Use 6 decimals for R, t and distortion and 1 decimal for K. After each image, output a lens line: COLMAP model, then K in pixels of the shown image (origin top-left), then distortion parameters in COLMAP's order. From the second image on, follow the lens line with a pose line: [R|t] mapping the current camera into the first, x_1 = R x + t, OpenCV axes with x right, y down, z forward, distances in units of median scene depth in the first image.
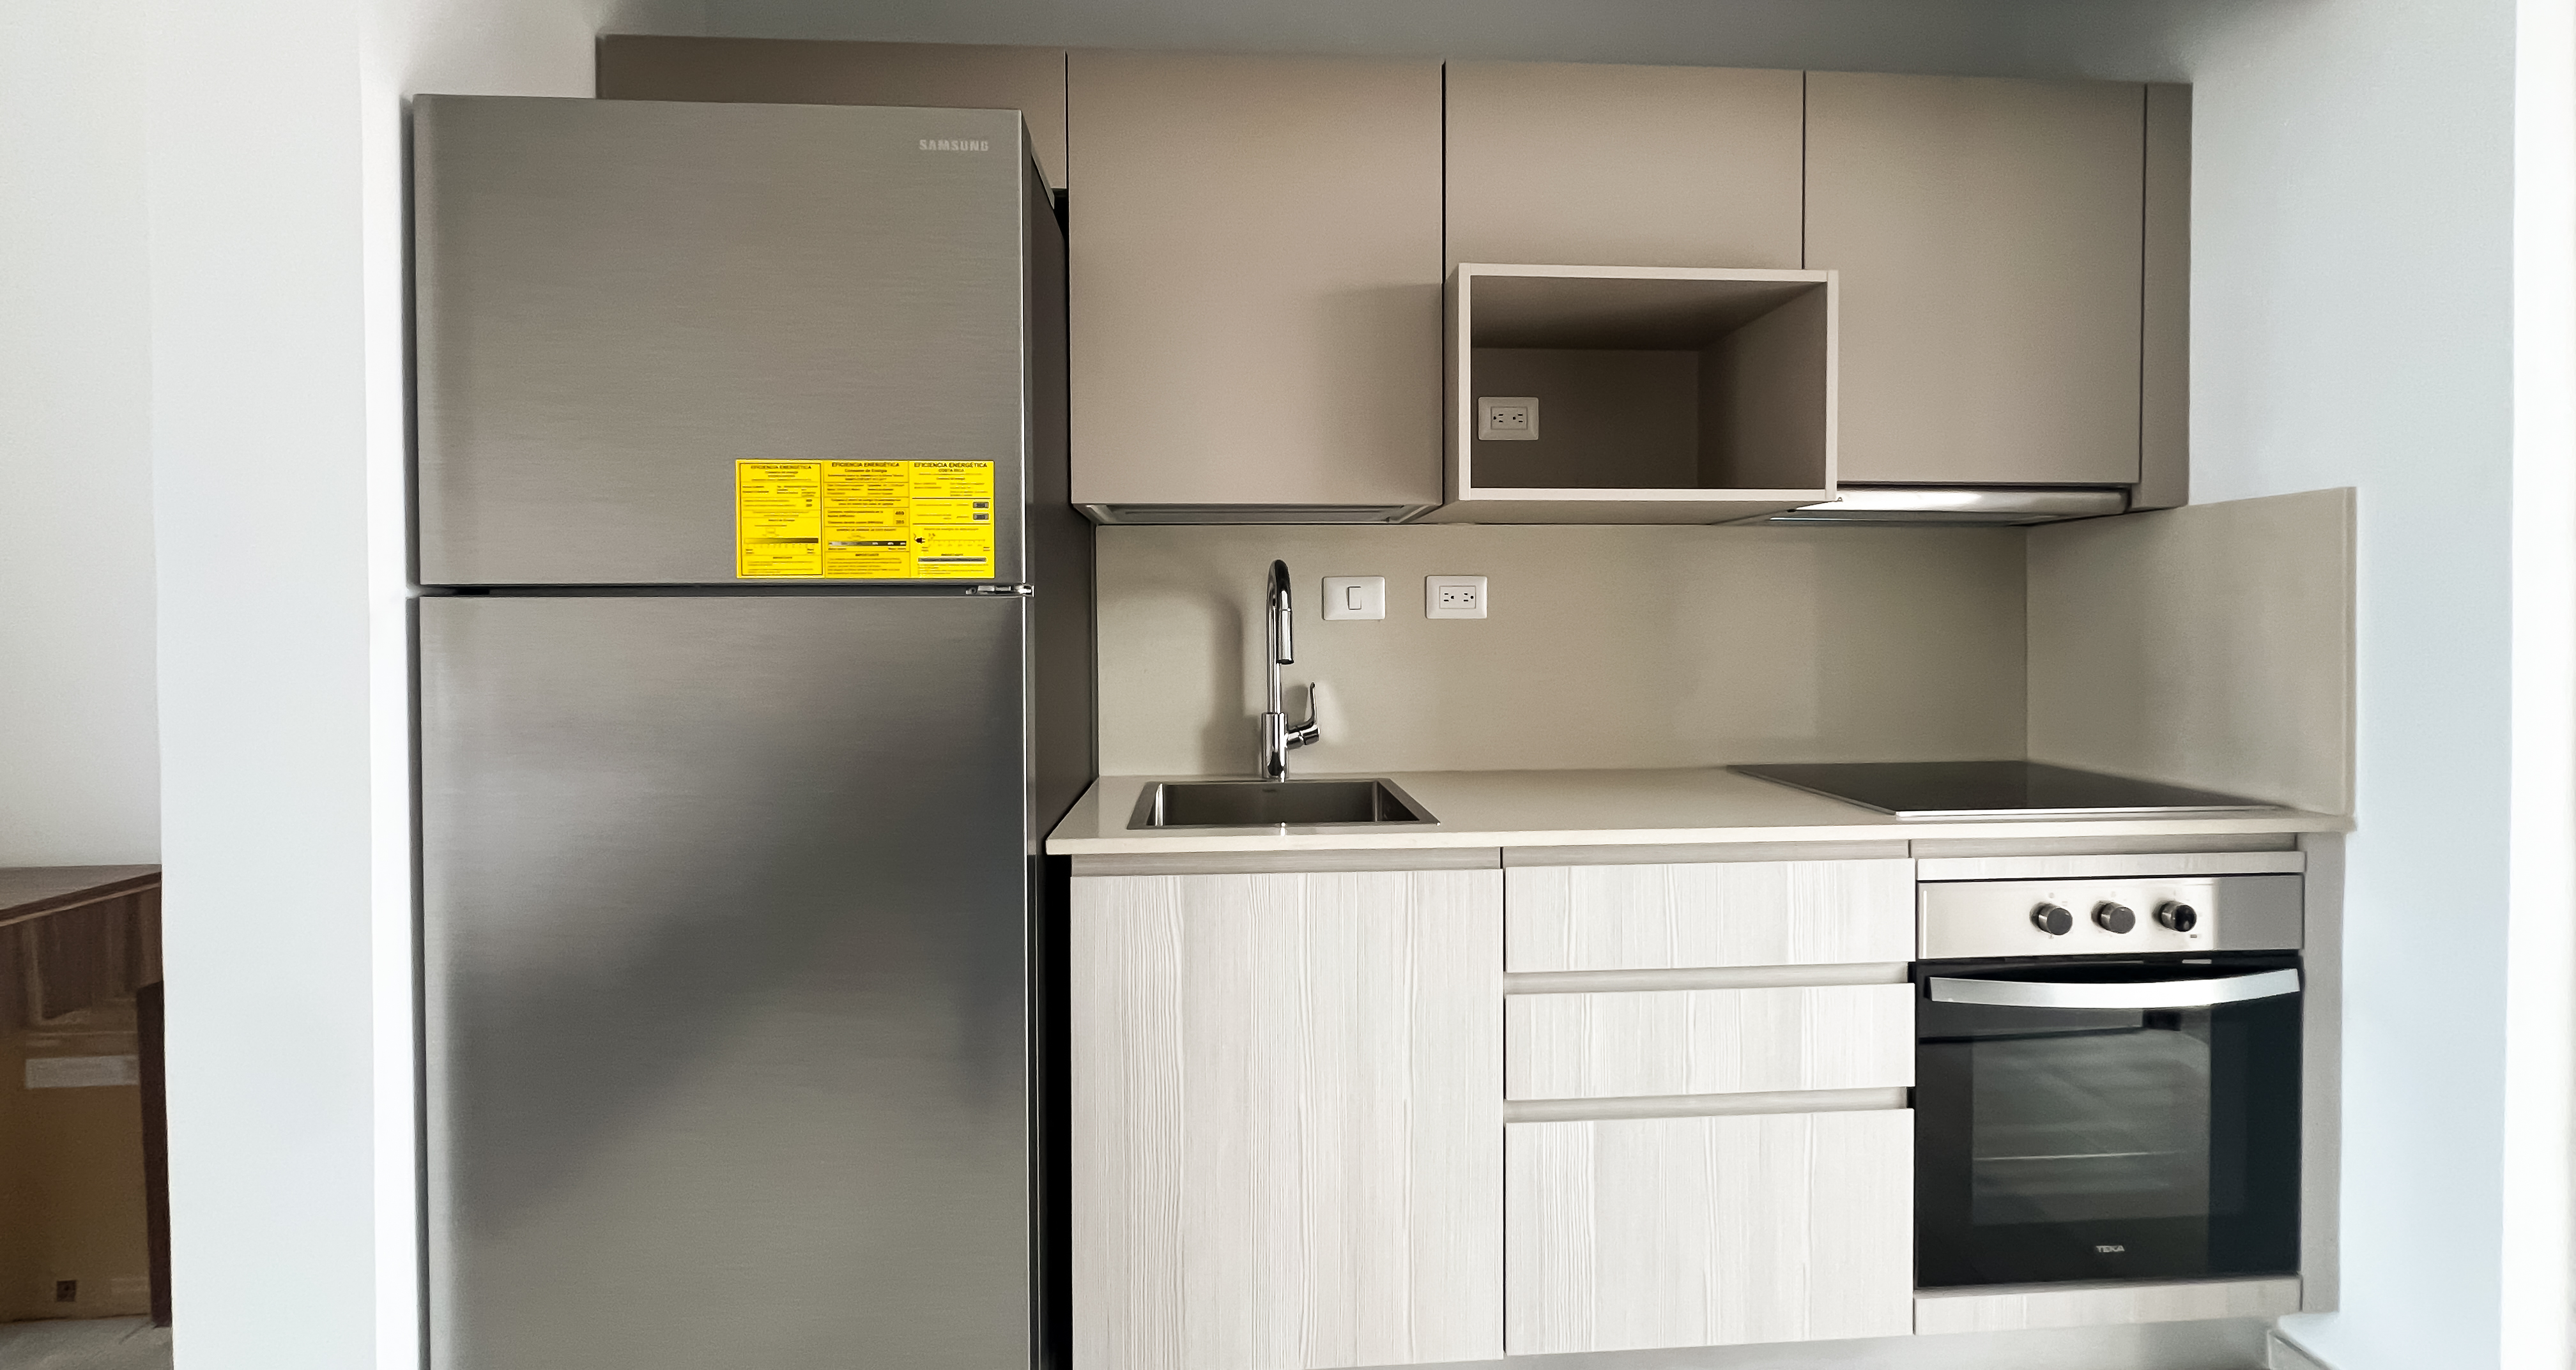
lens RADIAL K [[1065.9, 0, 1304.6], [0, 1065.9, 642.5], [0, 0, 1]] dist [-0.000360, 0.000153]
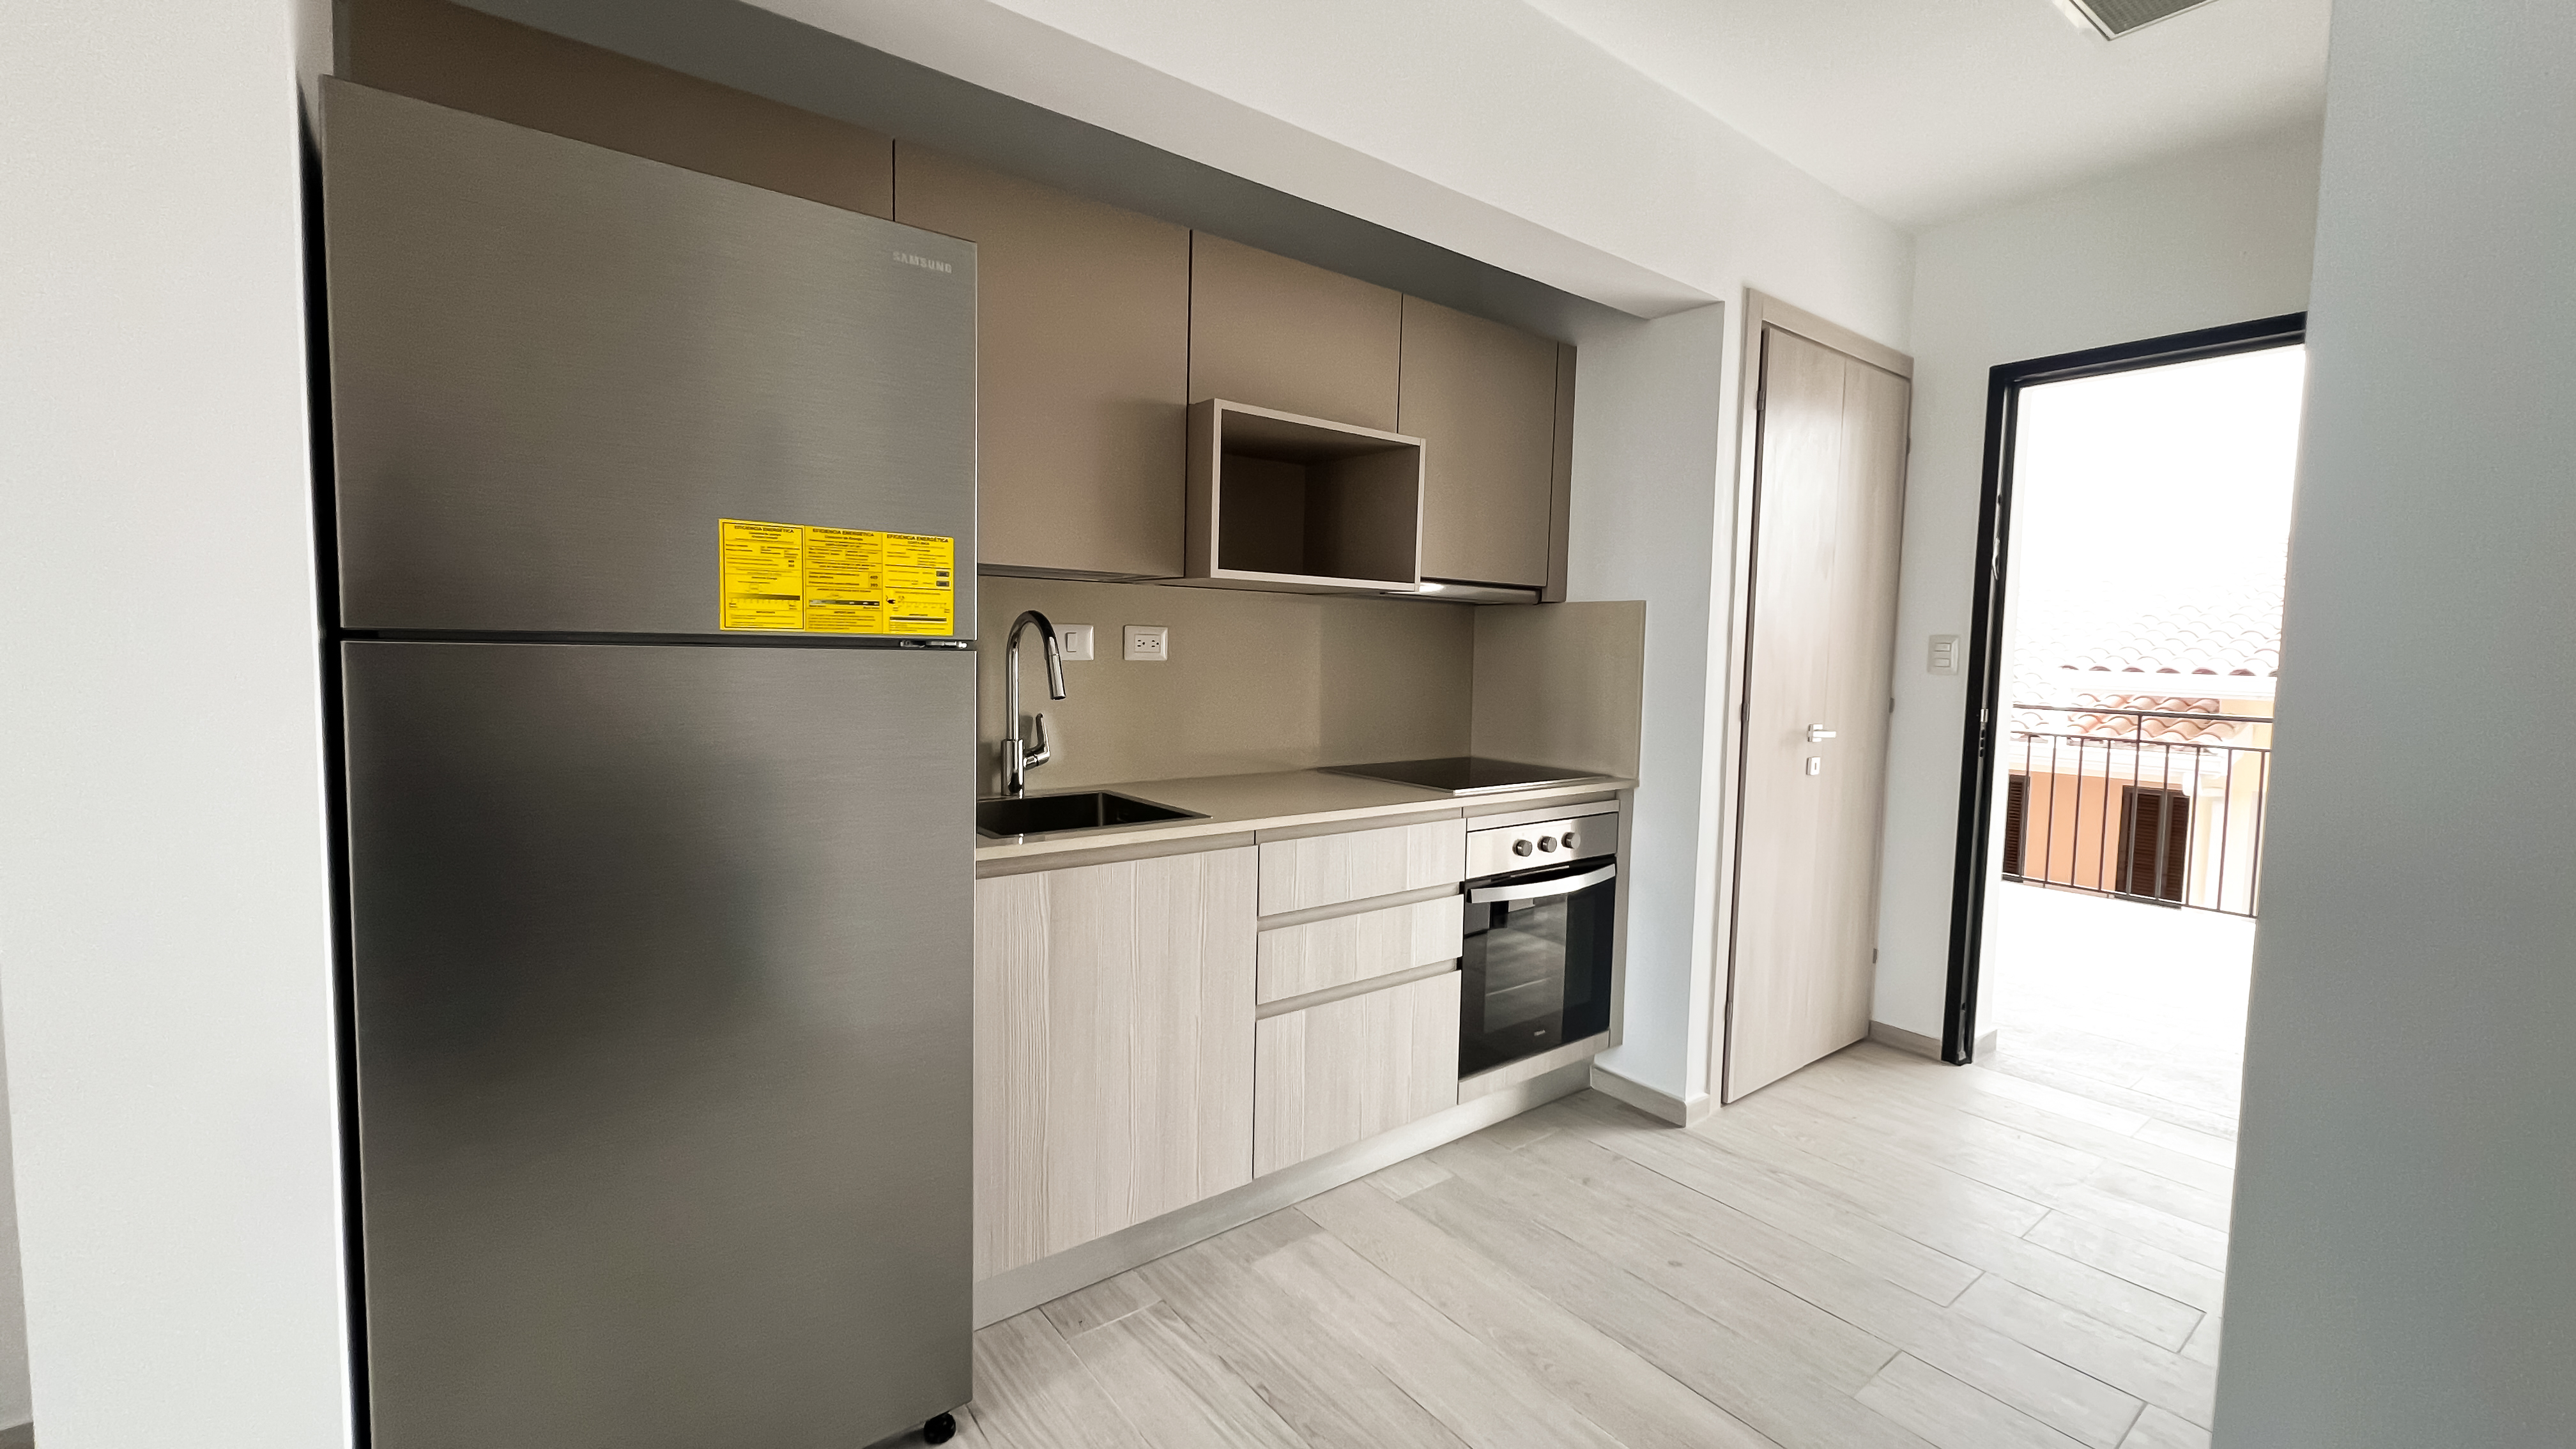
lens RADIAL K [[1065.2, 0, 1306.9], [0, 1065.2, 728.4], [0, 0, 1]] dist [-0.002479, 0.000711]
pose [[0.822391, -0.022346, 0.568483, -0.537732], [-0.015674, 0.997959, 0.061902, -0.030154], [-0.568706, -0.059819, 0.820363, -0.183173]]
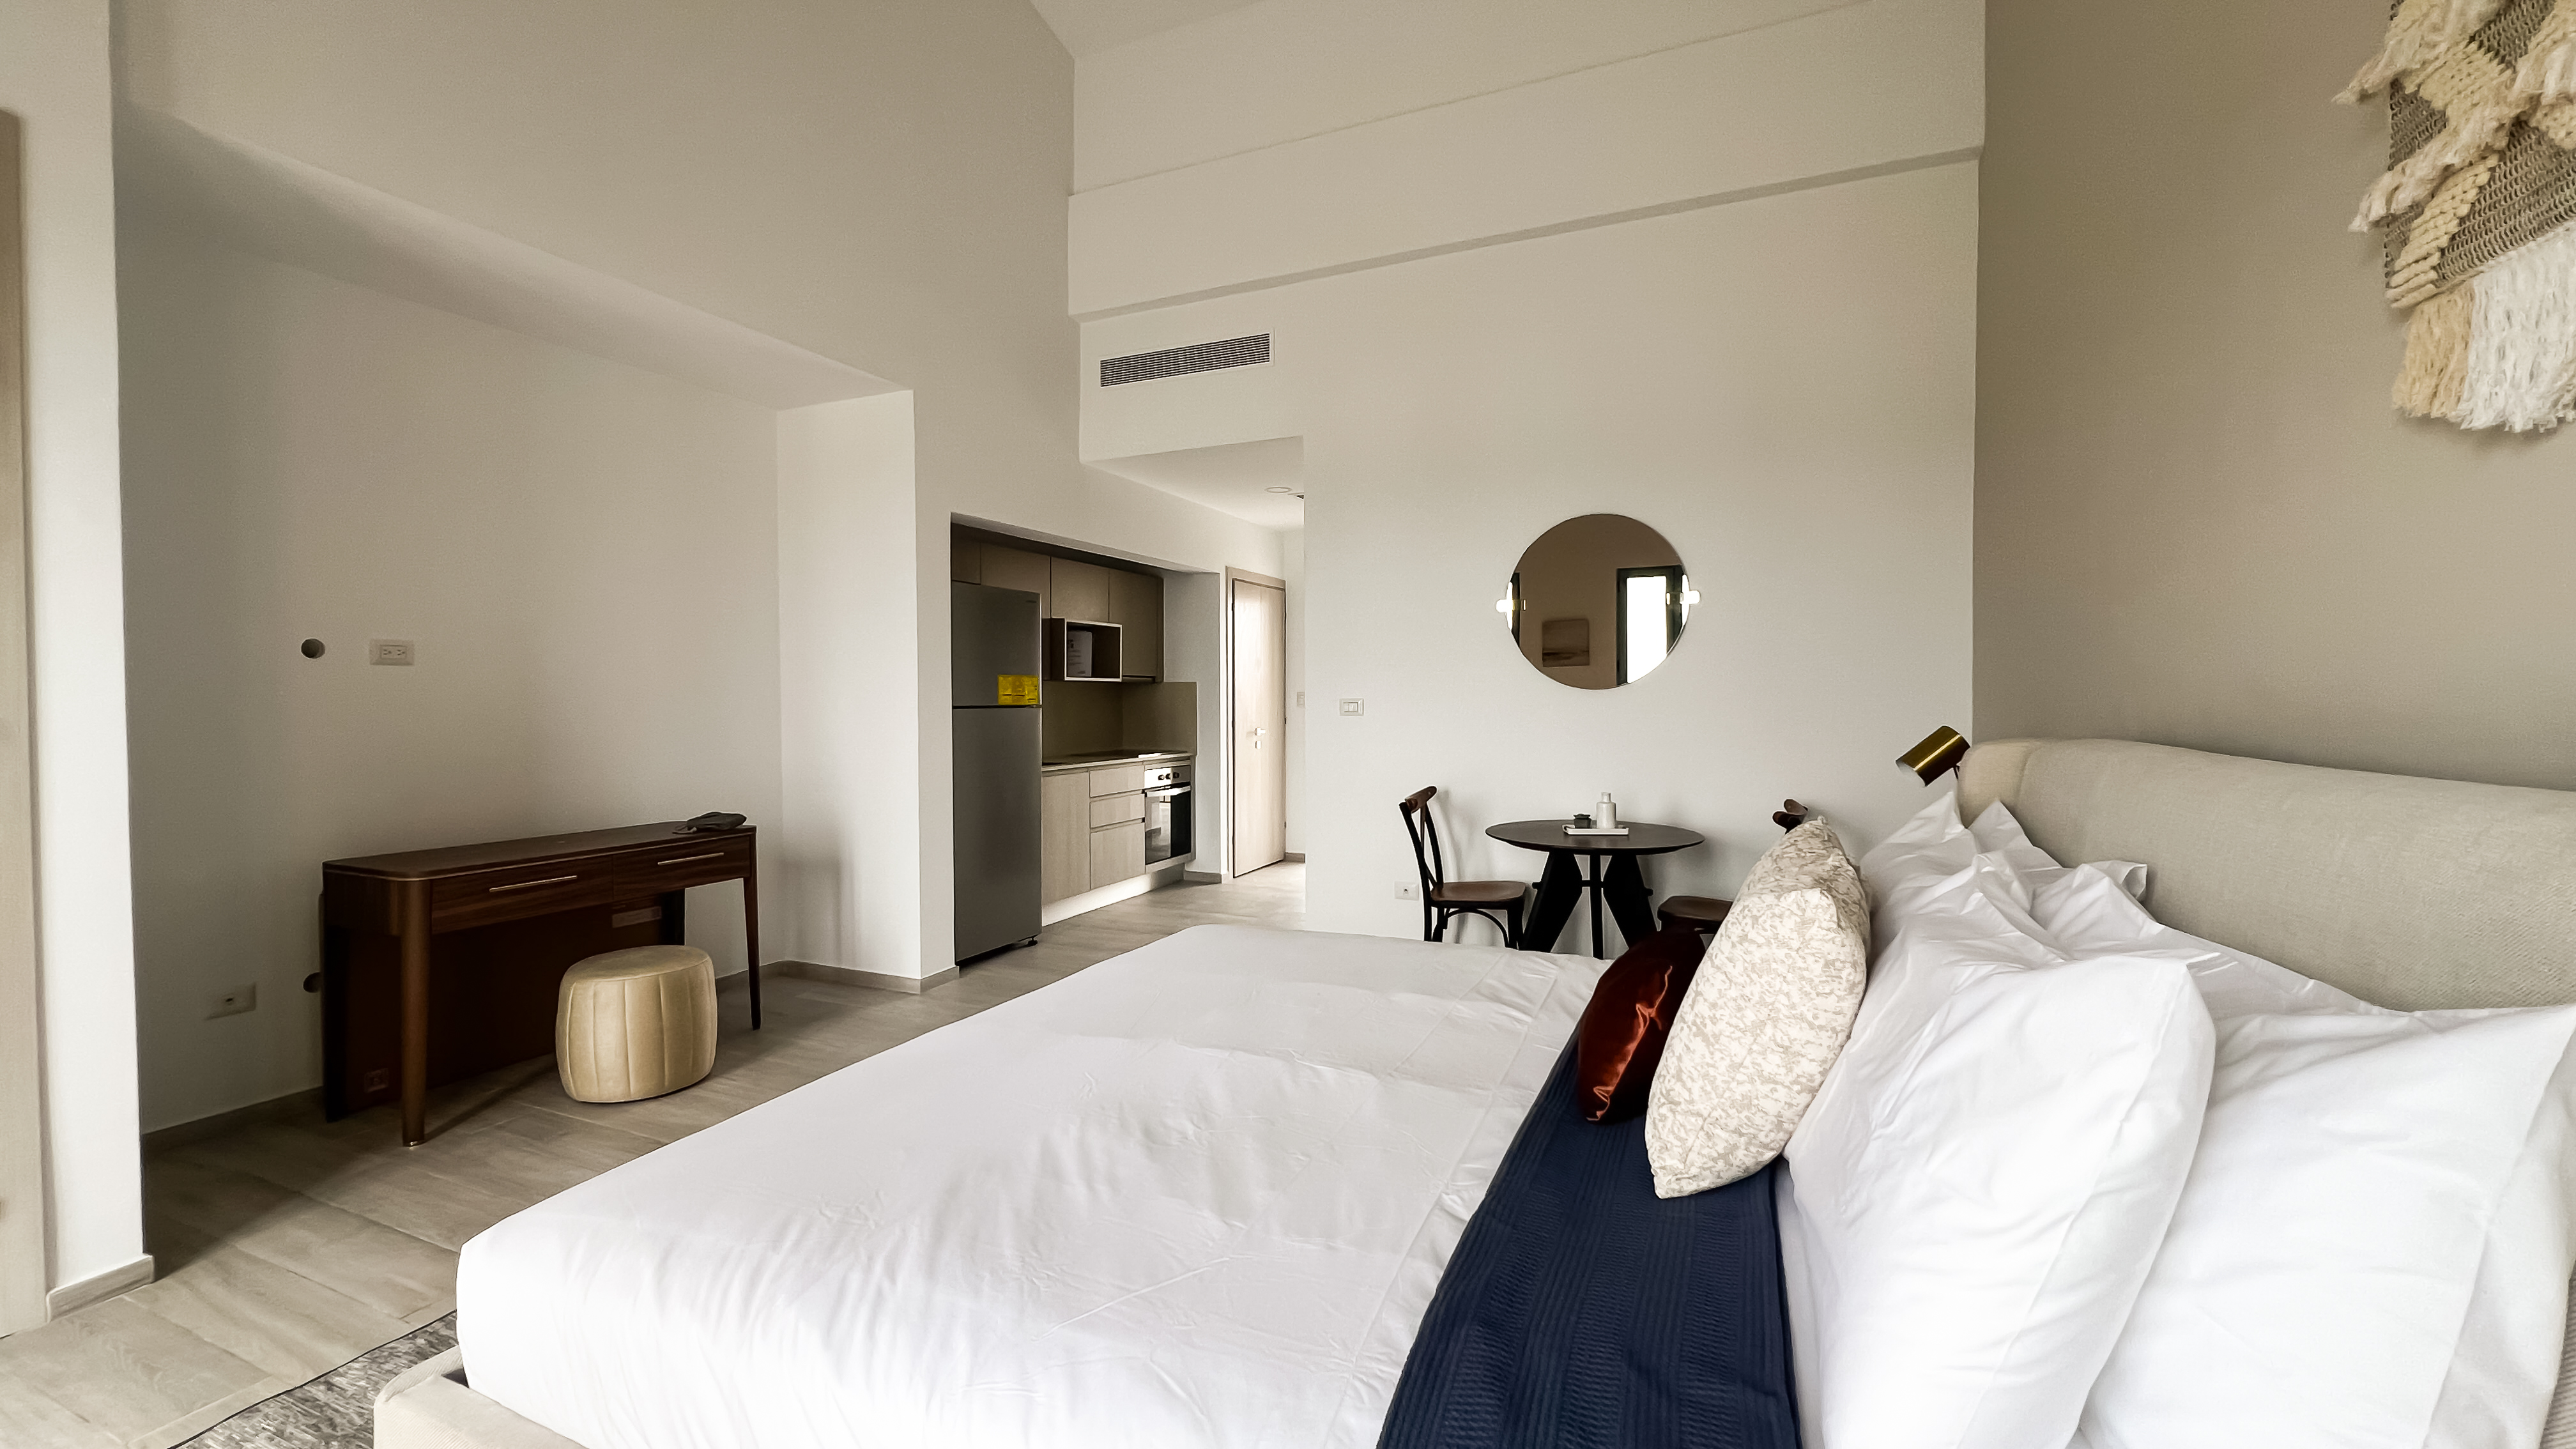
lens RADIAL K [[1065.2, 0, 1298.5], [0, 1065.2, 714.4], [0, 0, 1]] dist [-0.002479, 0.000711]
pose [[0.463223, -0.013090, 0.886145, -2.975772], [0.014801, 0.999866, 0.007032, -0.027110], [-0.886118, 0.009858, 0.463355, -1.581316]]
